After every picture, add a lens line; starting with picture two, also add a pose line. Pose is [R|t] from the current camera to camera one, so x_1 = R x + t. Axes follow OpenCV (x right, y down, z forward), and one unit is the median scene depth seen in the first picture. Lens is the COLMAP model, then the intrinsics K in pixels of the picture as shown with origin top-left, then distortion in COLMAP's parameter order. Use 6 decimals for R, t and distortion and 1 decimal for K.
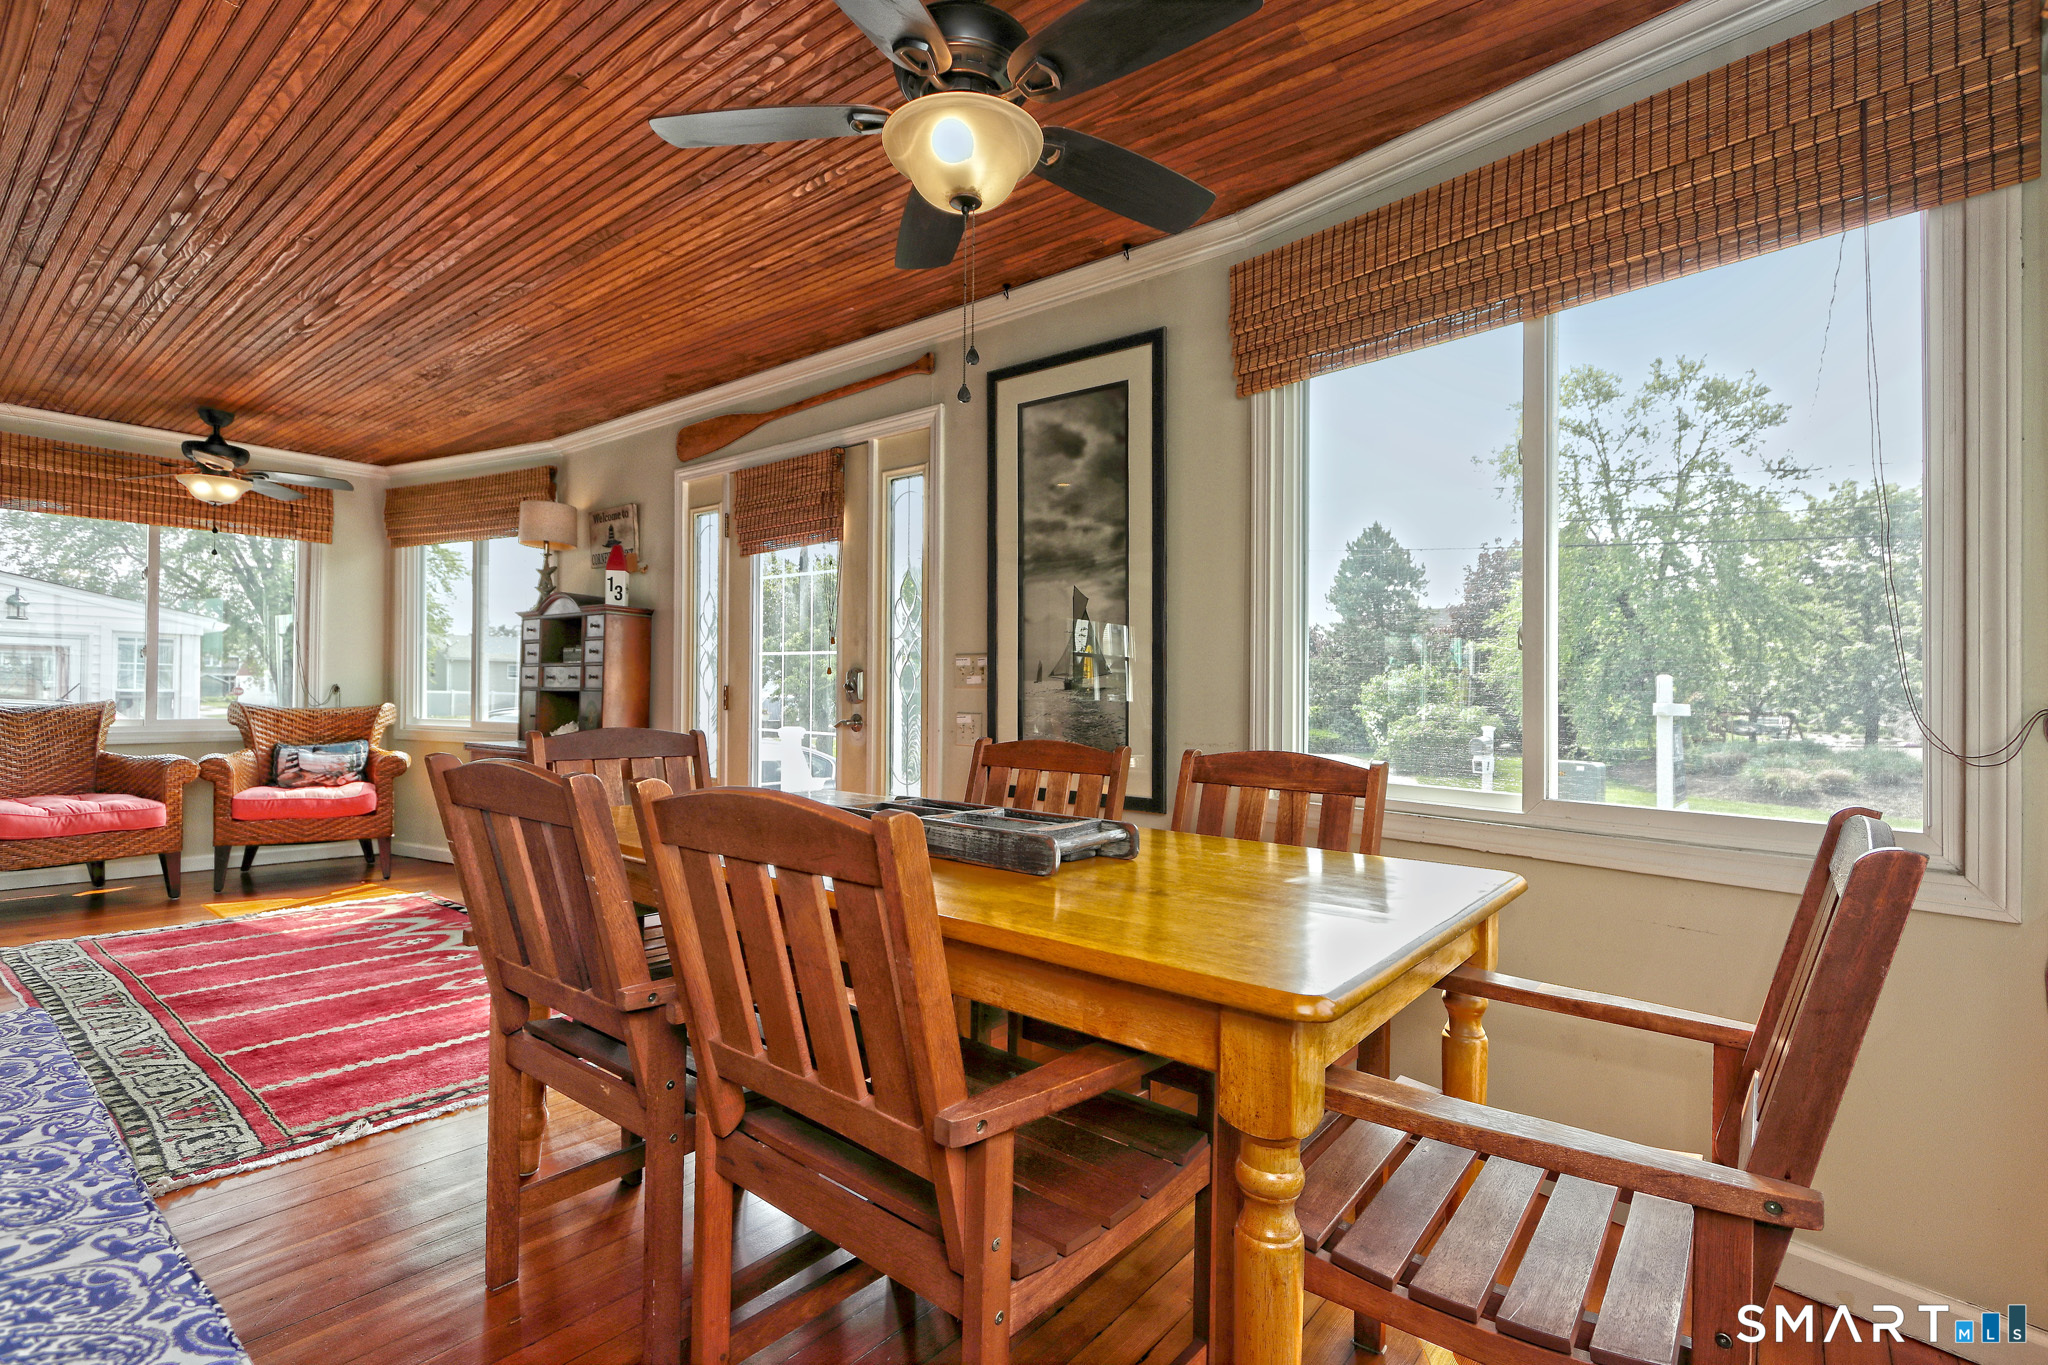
lens RADIAL K [[947.2, 0, 1039.4], [0, 947.2, 698.8], [0, 0, 1]] dist [0.006146, -0.003110]
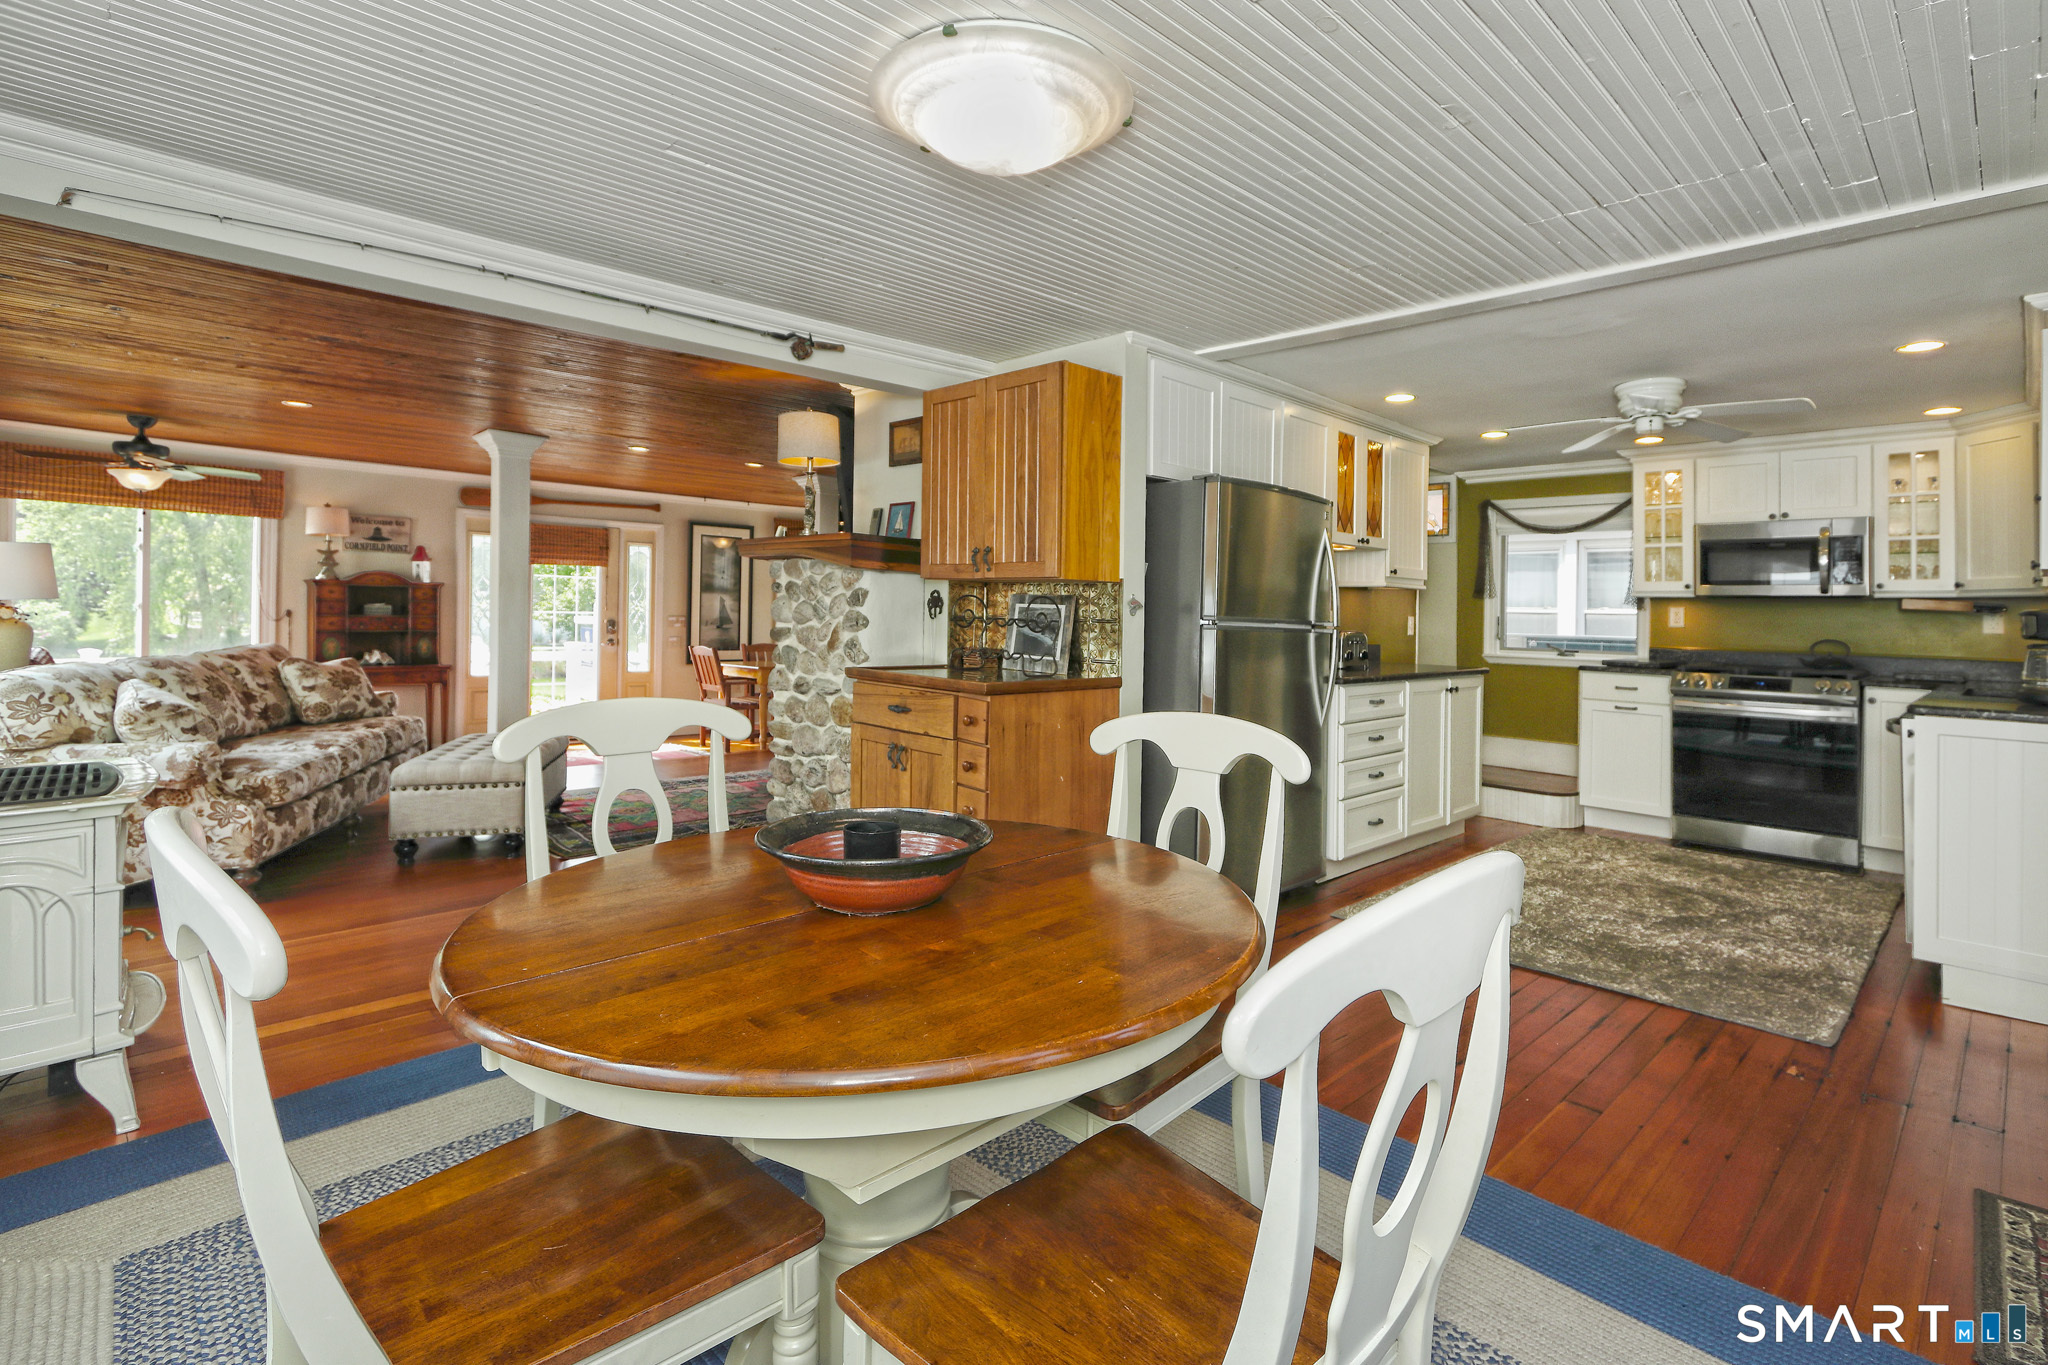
lens RADIAL K [[947.2, 0, 1010.4], [0, 947.2, 620.8], [0, 0, 1]] dist [0.006146, -0.003110]
pose [[0.150550, -0.026232, 0.988254, -2.824930], [-0.025126, 0.999223, 0.030351, -0.147040], [-0.988283, -0.029401, 0.149774, -0.442446]]
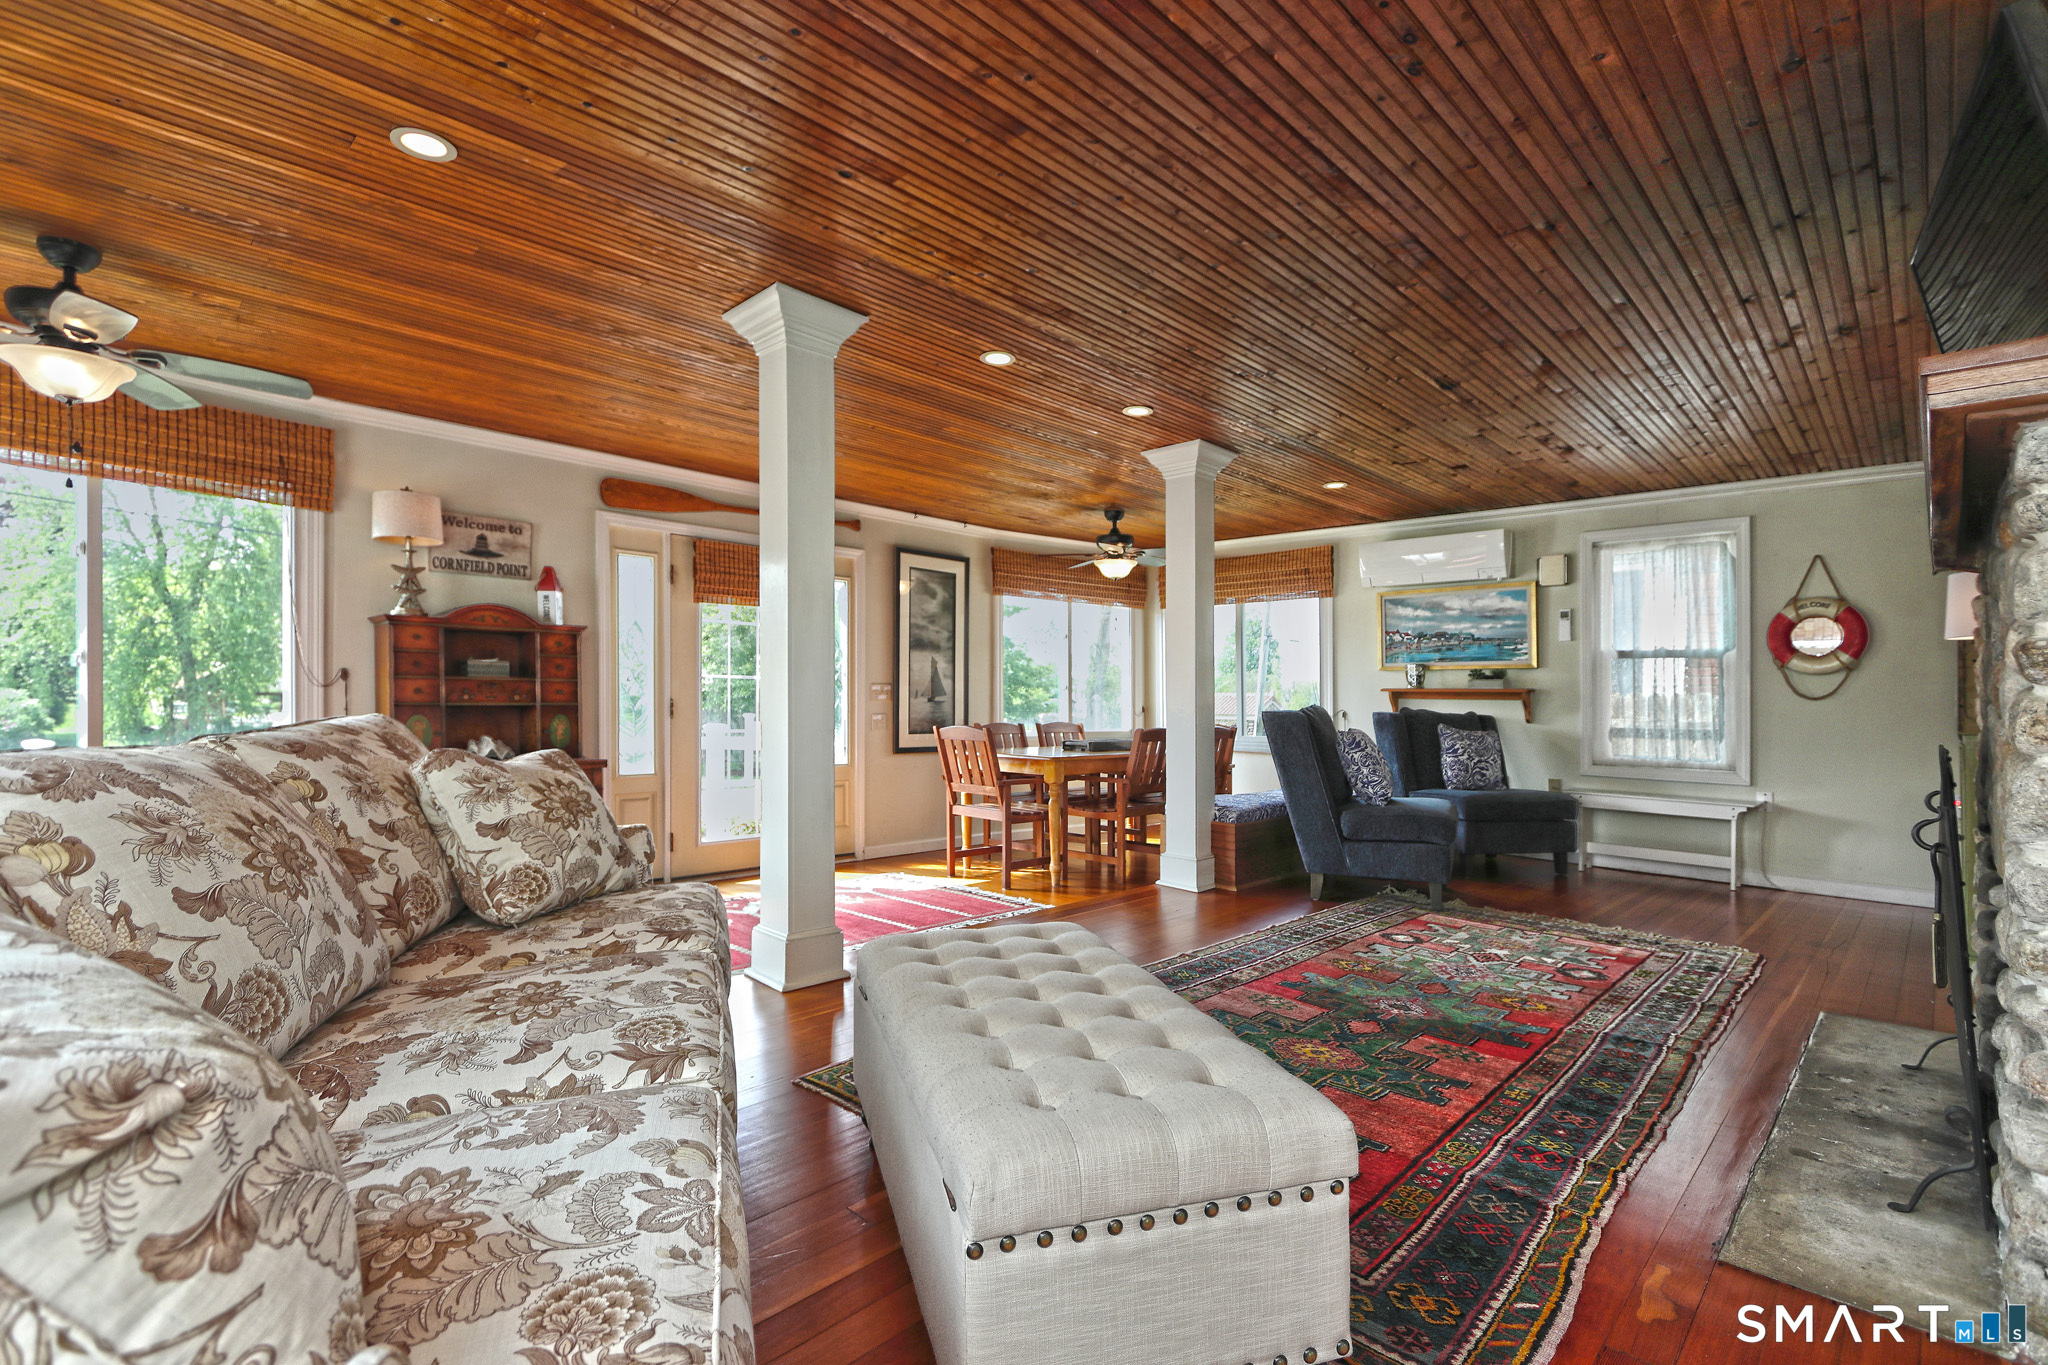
lens RADIAL K [[947.2, 0, 997.3], [0, 947.2, 710.1], [0, 0, 1]] dist [0.006146, -0.003110]
pose [[0.148836, -0.032643, 0.988323, -2.047684], [-0.015614, 0.999253, 0.035355, -0.065572], [-0.988739, -0.020694, 0.148215, 0.469907]]
